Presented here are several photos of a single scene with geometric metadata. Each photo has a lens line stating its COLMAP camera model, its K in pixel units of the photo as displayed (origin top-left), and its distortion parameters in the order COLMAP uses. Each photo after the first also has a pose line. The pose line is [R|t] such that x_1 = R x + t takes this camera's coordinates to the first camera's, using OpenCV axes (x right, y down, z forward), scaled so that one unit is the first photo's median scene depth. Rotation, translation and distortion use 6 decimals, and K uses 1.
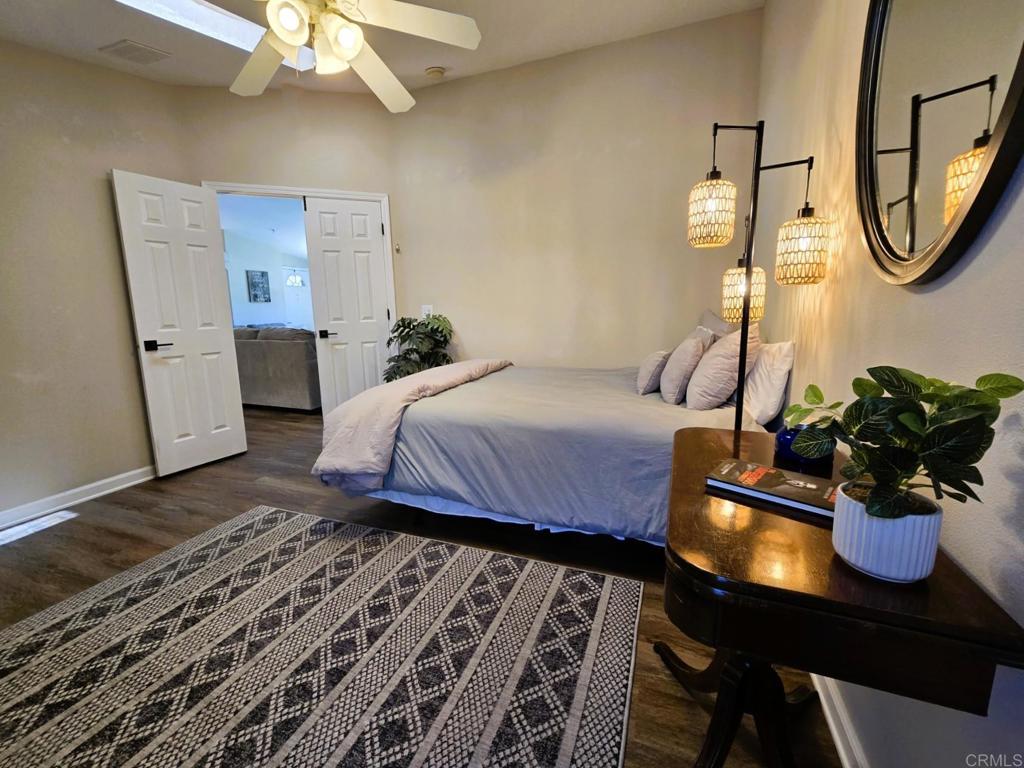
lens RADIAL K [[422.0, 0, 509.1], [0, 422.0, 370.2], [0, 0, 1]] dist [-0.014116, 0.005177]
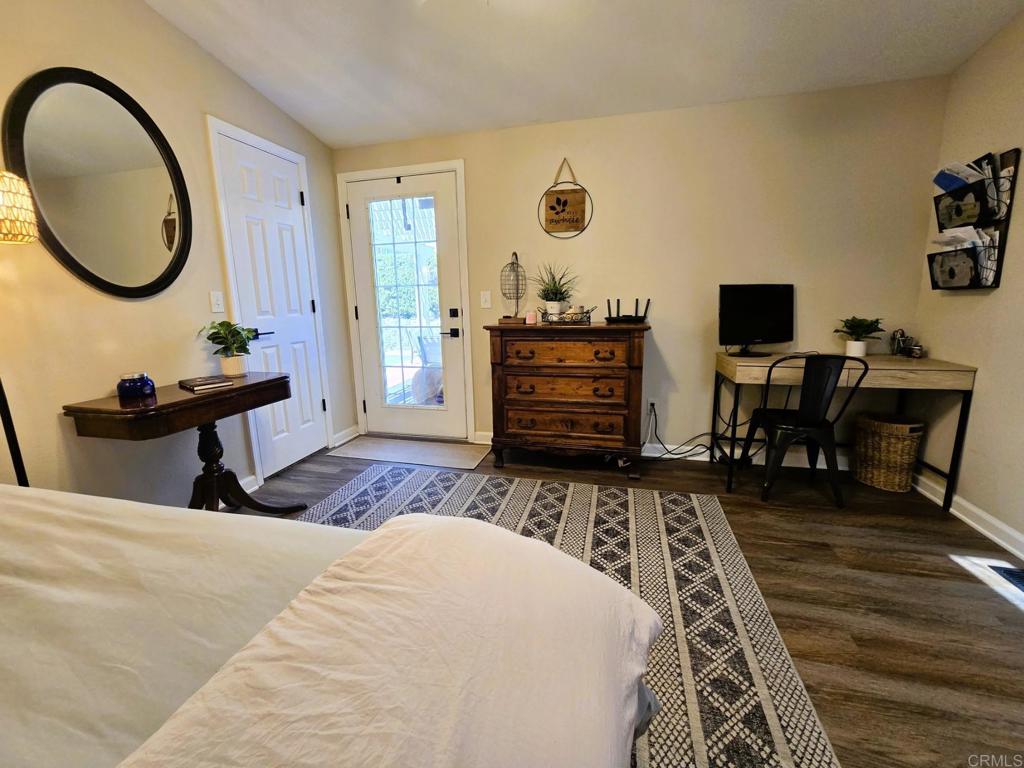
lens RADIAL K [[422.0, 0, 509.1], [0, 422.0, 370.2], [0, 0, 1]] dist [-0.014116, 0.005177]
pose [[-0.992575, 0.051693, -0.110106, -0.390934], [0.012678, 0.944239, 0.329017, -0.253293], [0.120974, 0.325178, -0.937883, 1.697547]]
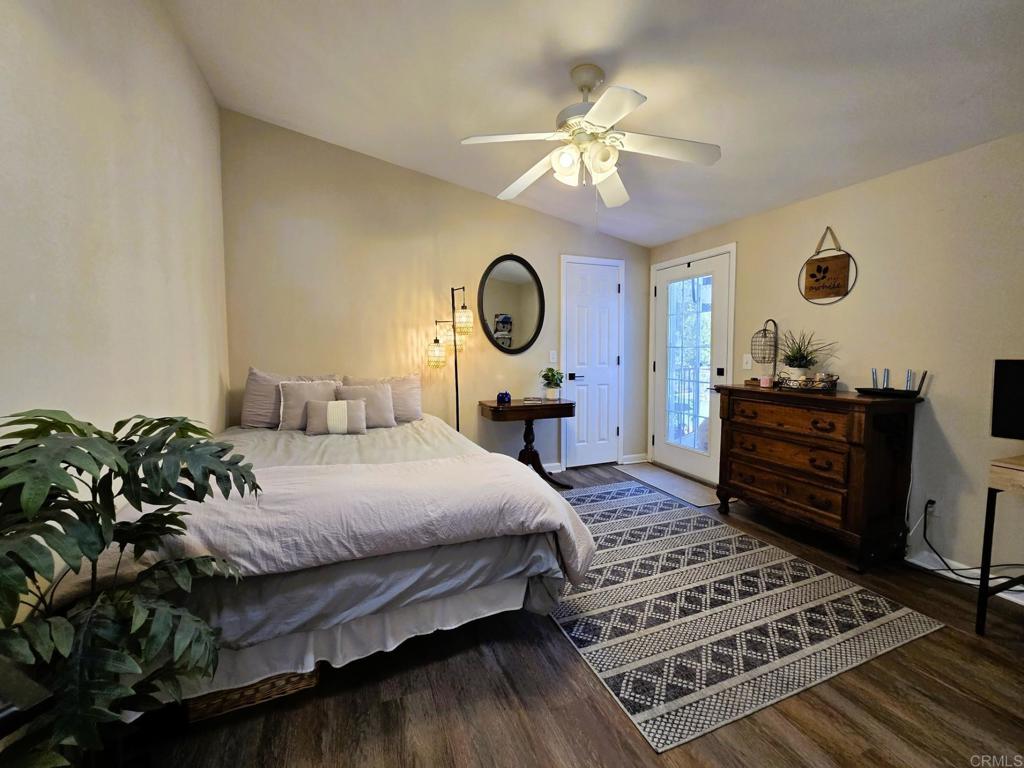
lens RADIAL K [[426.8, 0, 509.8], [0, 426.8, 373.3], [0, 0, 1]] dist [-0.014195, -0.000125]
pose [[-0.673420, -0.033790, 0.738488, -1.219059], [0.125538, 0.979219, 0.159281, -0.348821], [-0.728523, 0.199972, -0.655183, 2.013459]]
